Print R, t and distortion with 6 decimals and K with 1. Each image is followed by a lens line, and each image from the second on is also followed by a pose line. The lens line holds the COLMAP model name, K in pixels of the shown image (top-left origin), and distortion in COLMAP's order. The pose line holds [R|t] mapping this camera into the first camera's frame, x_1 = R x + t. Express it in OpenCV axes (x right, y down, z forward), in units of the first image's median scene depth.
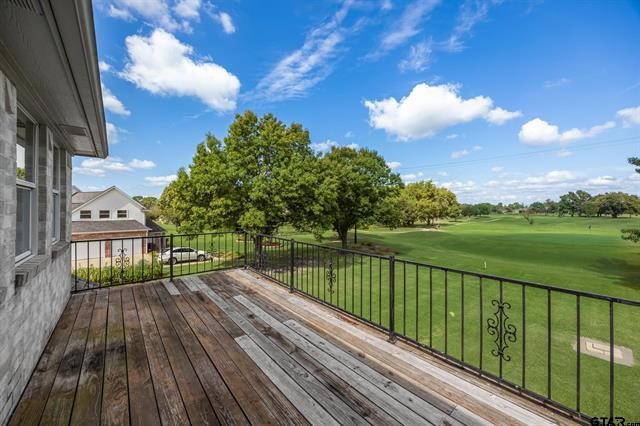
lens RADIAL K [[247.4, 0, 318.5], [0, 247.4, 209.9], [0, 0, 1]] dist [0.002514, 0.000836]
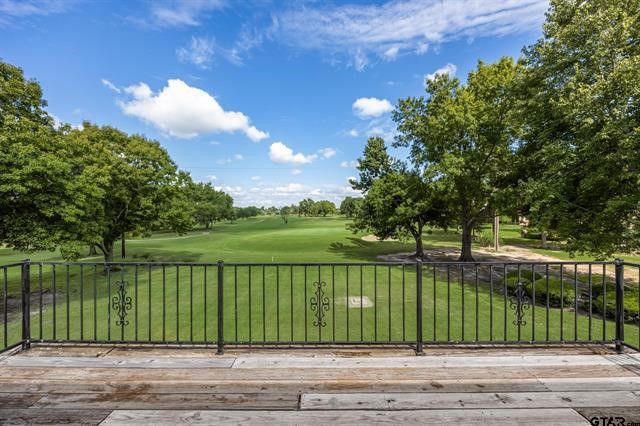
lens RADIAL K [[247.4, 0, 314.2], [0, 247.4, 212.9], [0, 0, 1]] dist [0.002514, 0.000836]
pose [[0.639681, -0.010425, 0.768570, -0.076578], [0.010318, 0.999934, 0.004976, 0.000316], [-0.768571, 0.004747, 0.639747, 0.083282]]
